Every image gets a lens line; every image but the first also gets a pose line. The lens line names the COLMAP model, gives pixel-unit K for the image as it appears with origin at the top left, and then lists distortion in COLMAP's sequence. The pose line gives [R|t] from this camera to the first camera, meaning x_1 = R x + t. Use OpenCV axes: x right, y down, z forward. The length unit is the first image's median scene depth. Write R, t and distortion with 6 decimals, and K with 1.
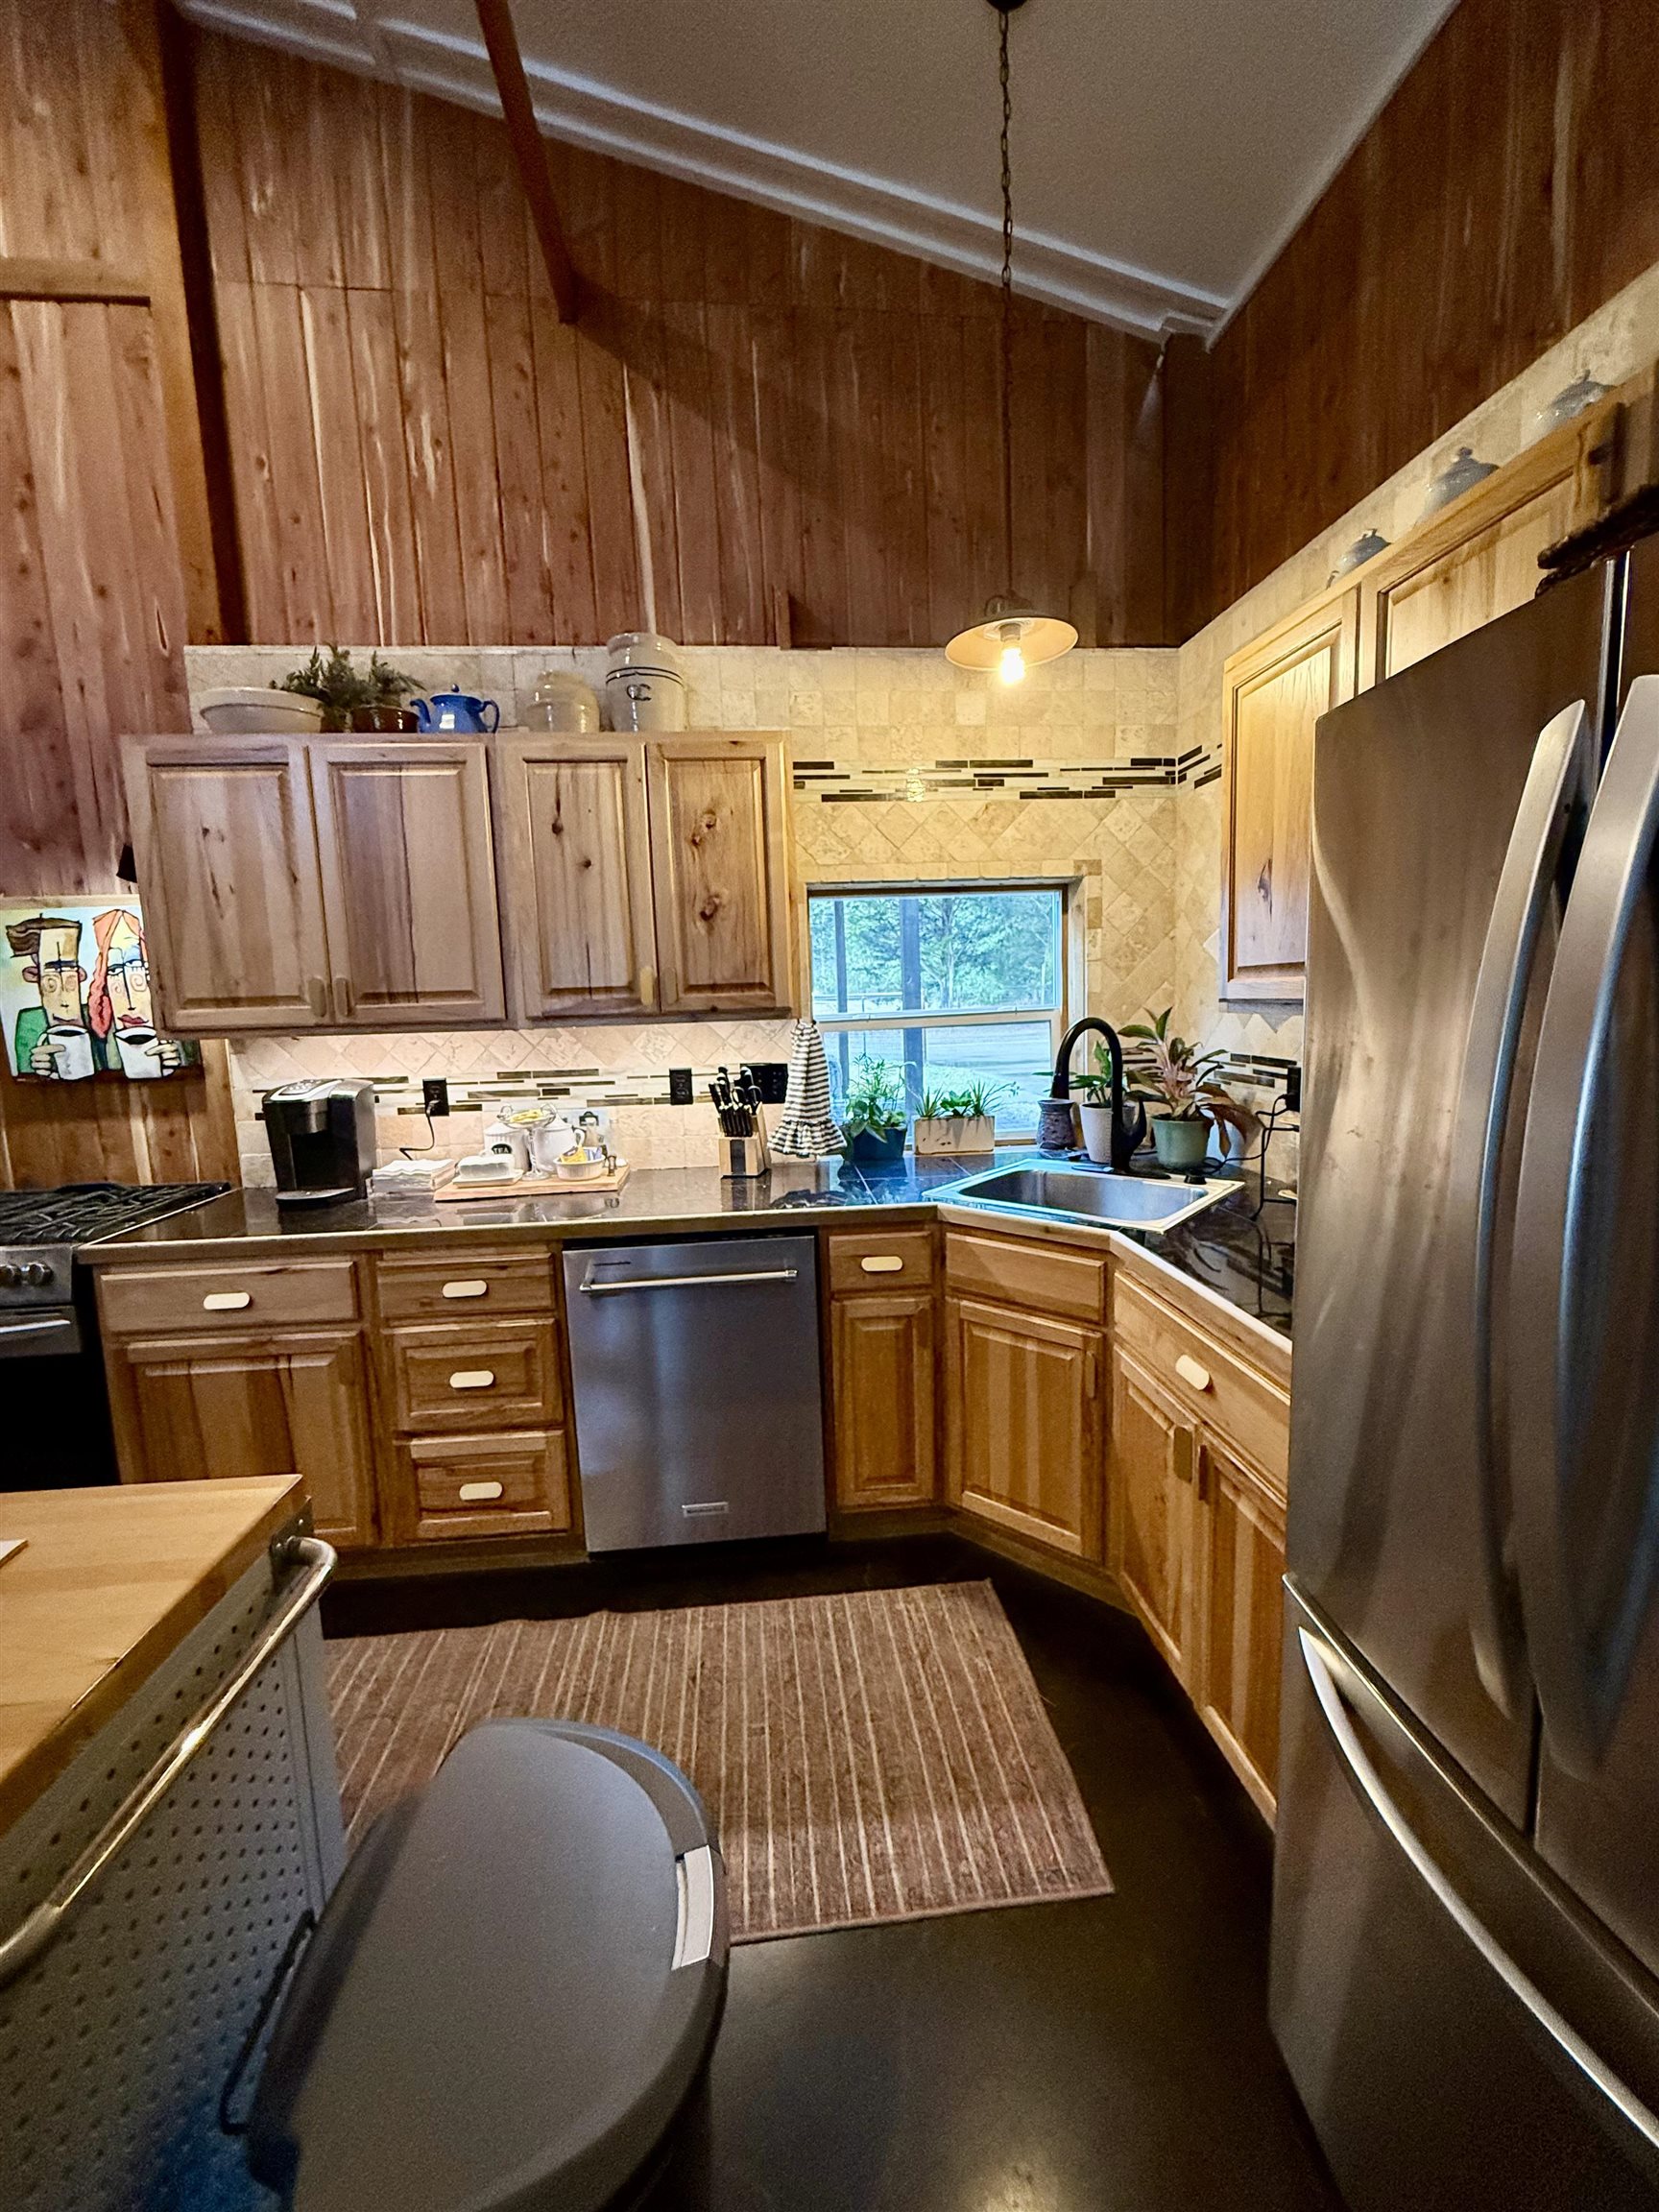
lens RADIAL K [[881.2, 0, 829.5], [0, 881.2, 1106.0], [0, 0, 1]] dist [0.000420, -0.000181]
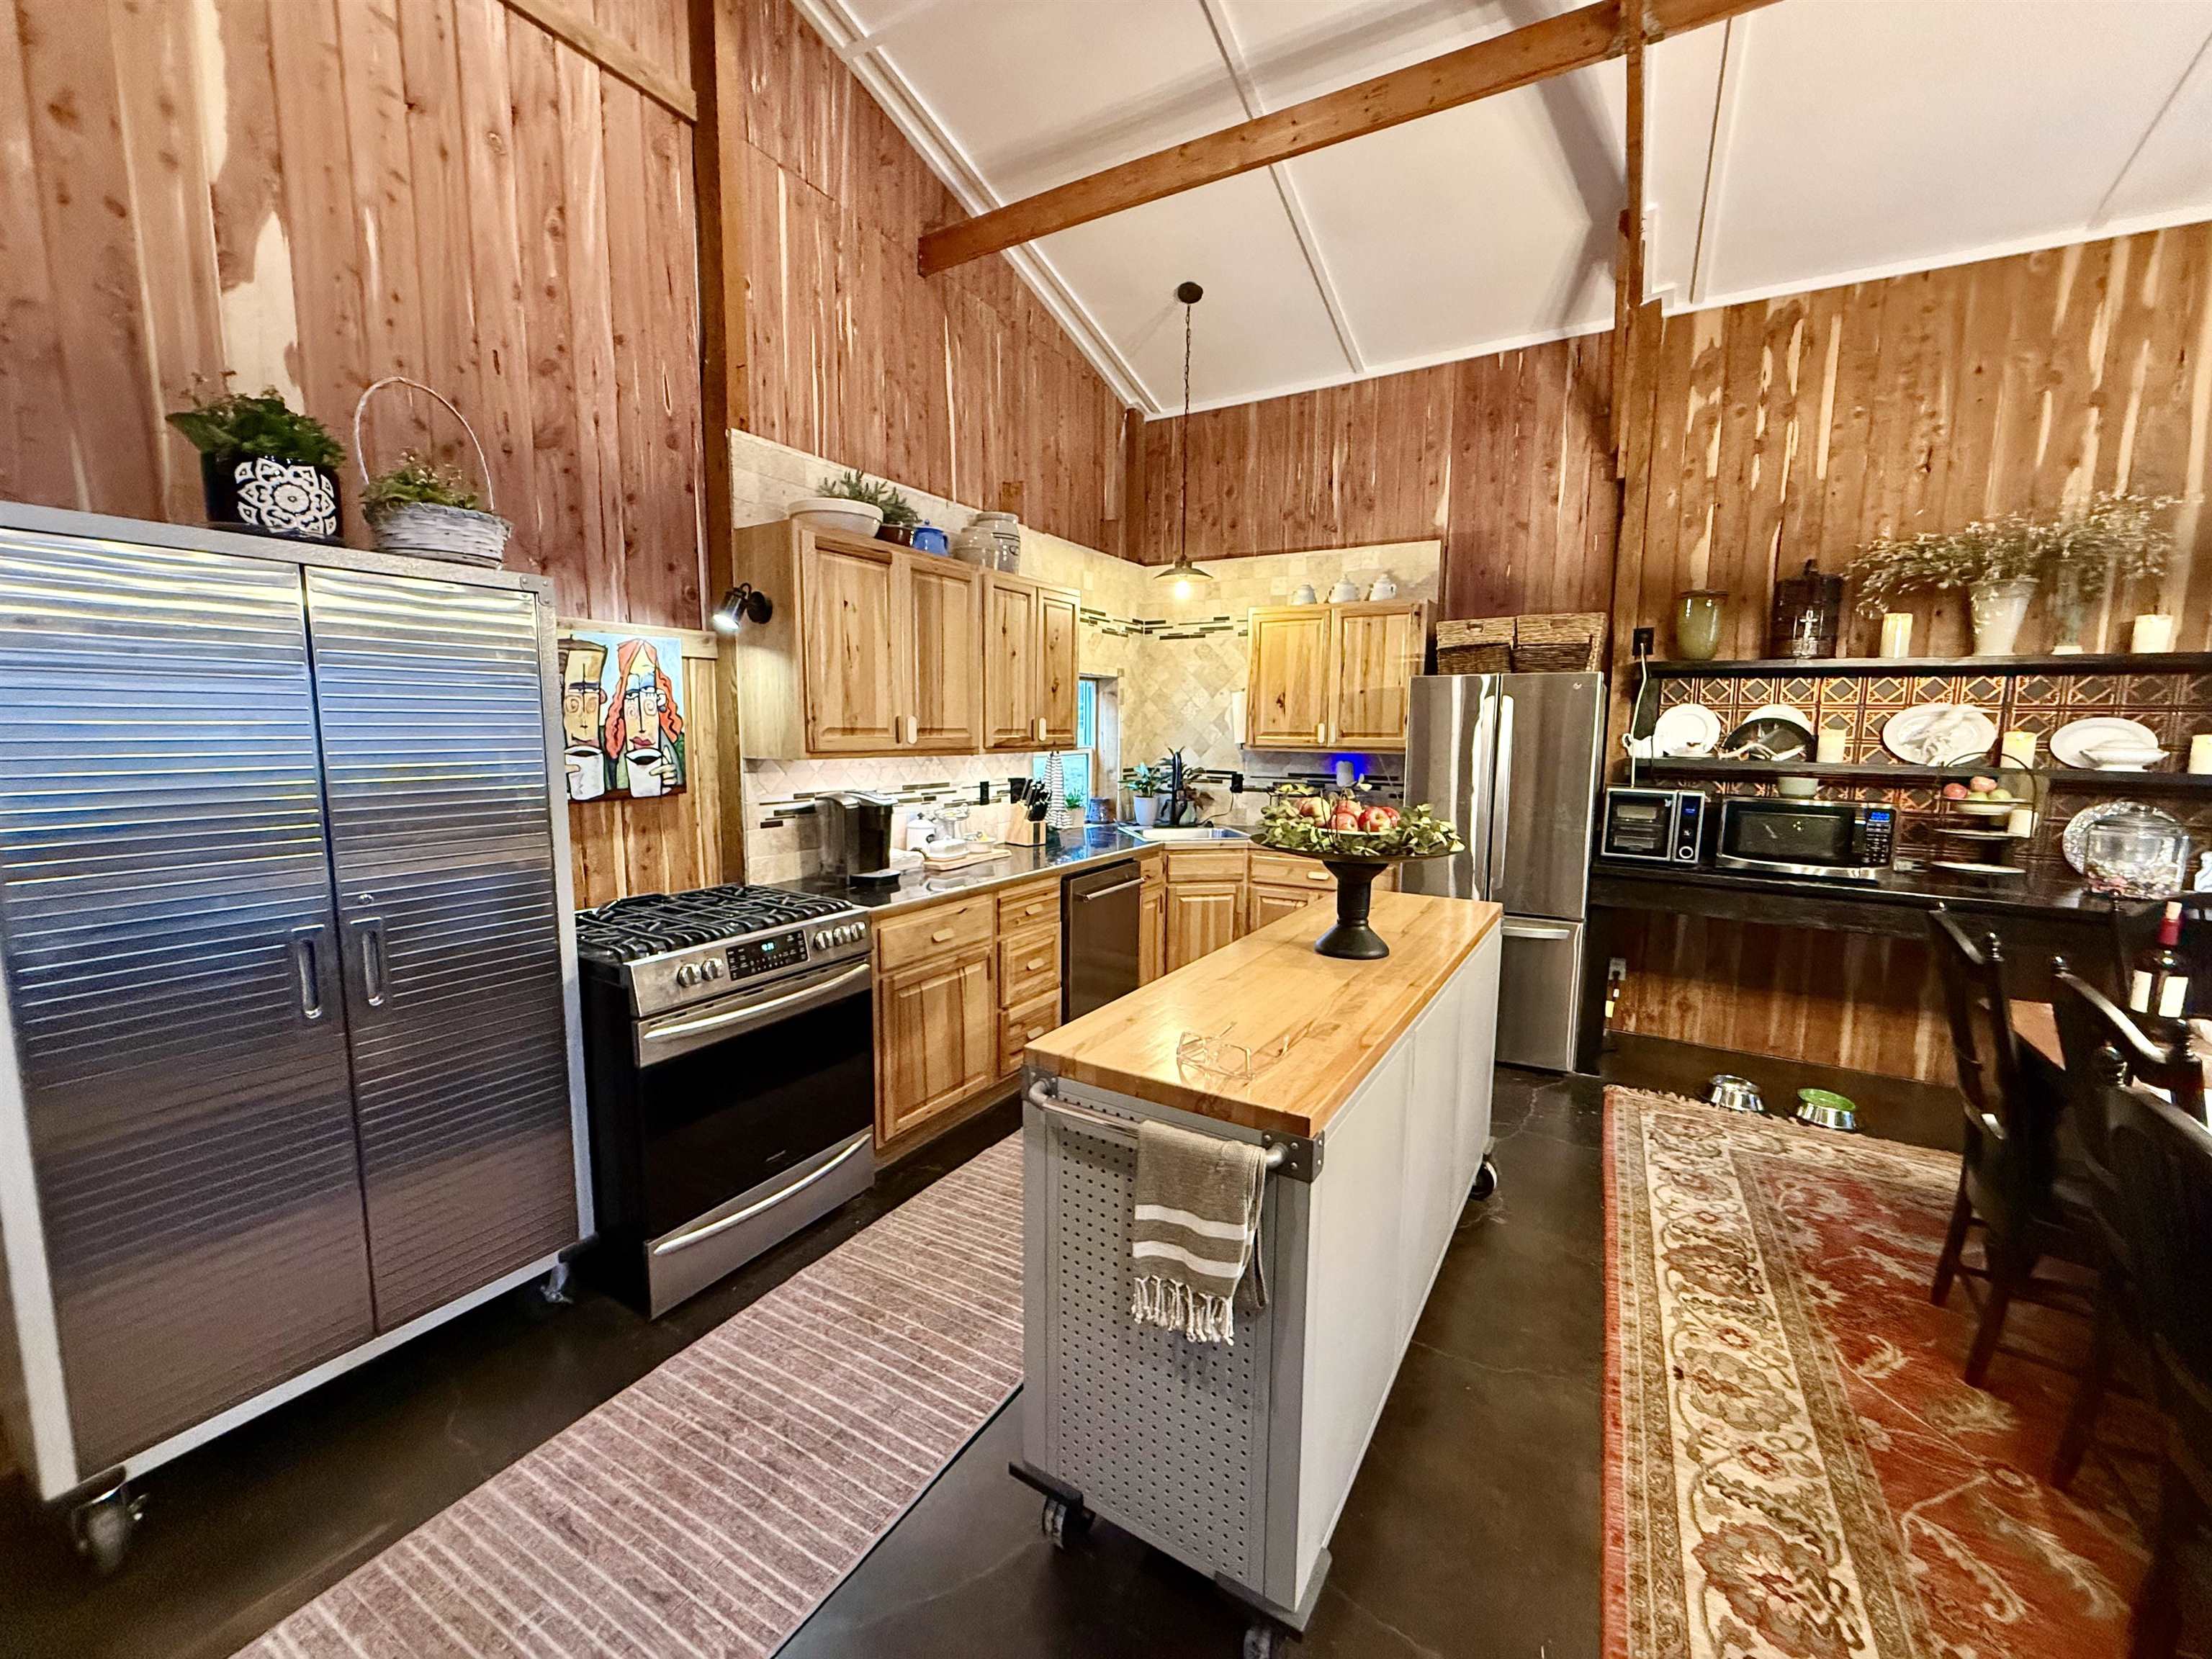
lens RADIAL K [[894.5, 0, 1106.0], [0, 894.5, 829.5], [0, 0, 1]] dist [0.001183, 0.000126]
pose [[0.580134, -0.057048, 0.812521, -1.362297], [0.069920, 0.997350, 0.020103, 0.025403], [-0.811515, 0.045149, 0.582585, -0.079565]]
